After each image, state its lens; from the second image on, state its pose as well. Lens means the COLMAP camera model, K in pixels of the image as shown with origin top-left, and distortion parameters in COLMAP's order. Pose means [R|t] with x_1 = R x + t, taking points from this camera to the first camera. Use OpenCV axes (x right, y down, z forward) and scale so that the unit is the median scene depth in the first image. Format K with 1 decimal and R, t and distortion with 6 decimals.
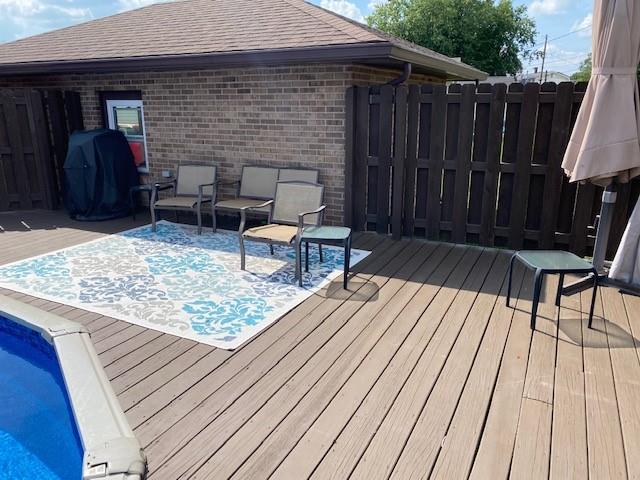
lens RADIAL K [[493.3, 0, 316.8], [0, 493.3, 239.5], [0, 0, 1]] dist [0.010892, -0.004618]
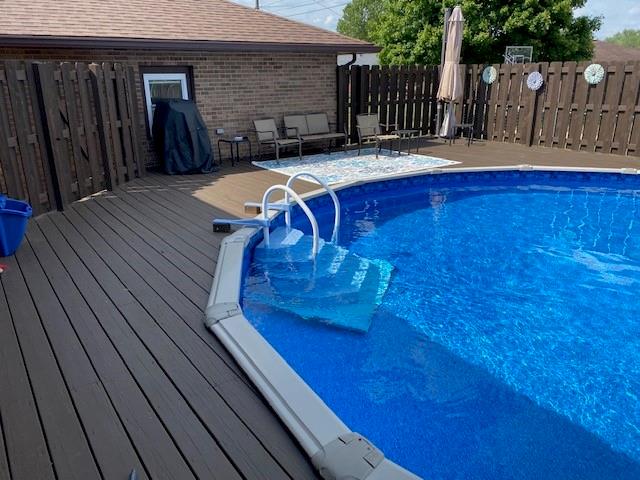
lens RADIAL K [[493.3, 0, 316.8], [0, 493.3, 239.5], [0, 0, 1]] dist [0.010892, -0.004618]
pose [[0.465428, -0.284978, 0.837952, -1.452258], [0.246657, 0.951003, 0.186423, -0.043900], [-0.850022, 0.119921, 0.512915, 0.161026]]
